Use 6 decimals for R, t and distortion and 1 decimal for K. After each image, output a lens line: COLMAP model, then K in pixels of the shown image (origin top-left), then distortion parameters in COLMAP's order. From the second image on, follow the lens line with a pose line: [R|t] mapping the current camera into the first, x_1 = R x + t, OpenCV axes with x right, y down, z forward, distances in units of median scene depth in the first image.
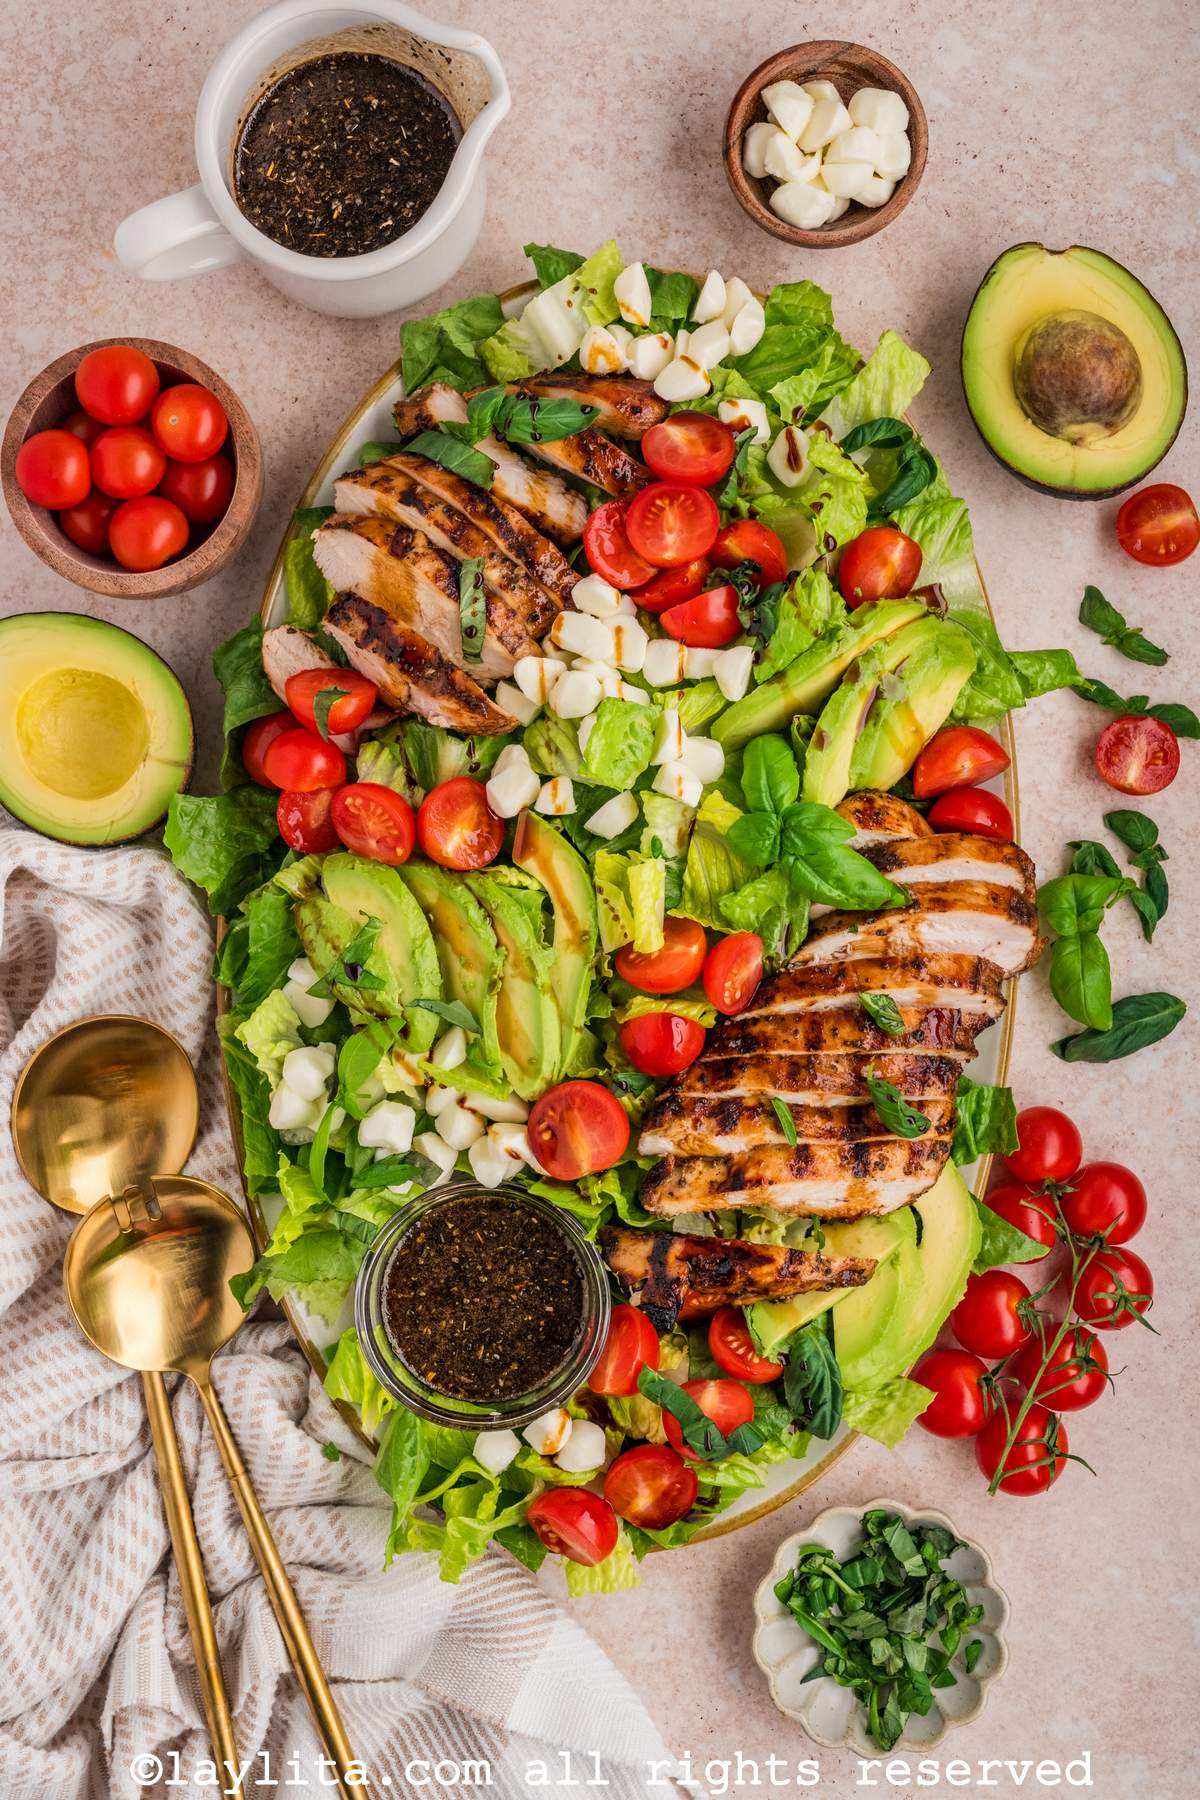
lens RADIAL K [[2398.5, 0, 598.1], [0, 2398.5, 882.3], [0, 0, 1]] dist [0.004747, -0.001539]
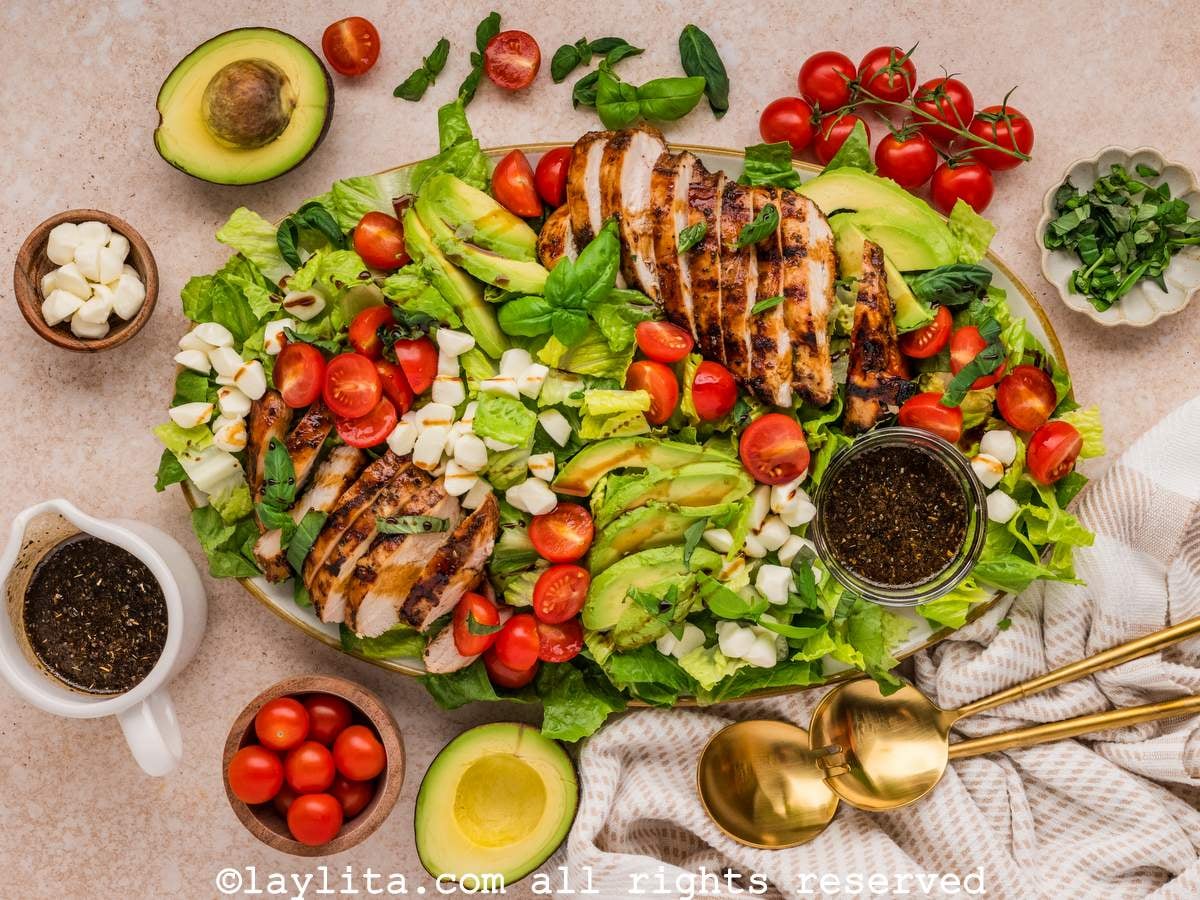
lens RADIAL K [[1904.9, 0, 601.0], [0, 1904.9, 460.5], [0, 0, 1]] dist [0.006536, -0.002021]
pose [[-0.003970, -0.999971, 0.006505, -0.021118], [0.999899, -0.004058, -0.013609, 0.014619], [0.013635, 0.006450, 0.999886, -0.133046]]
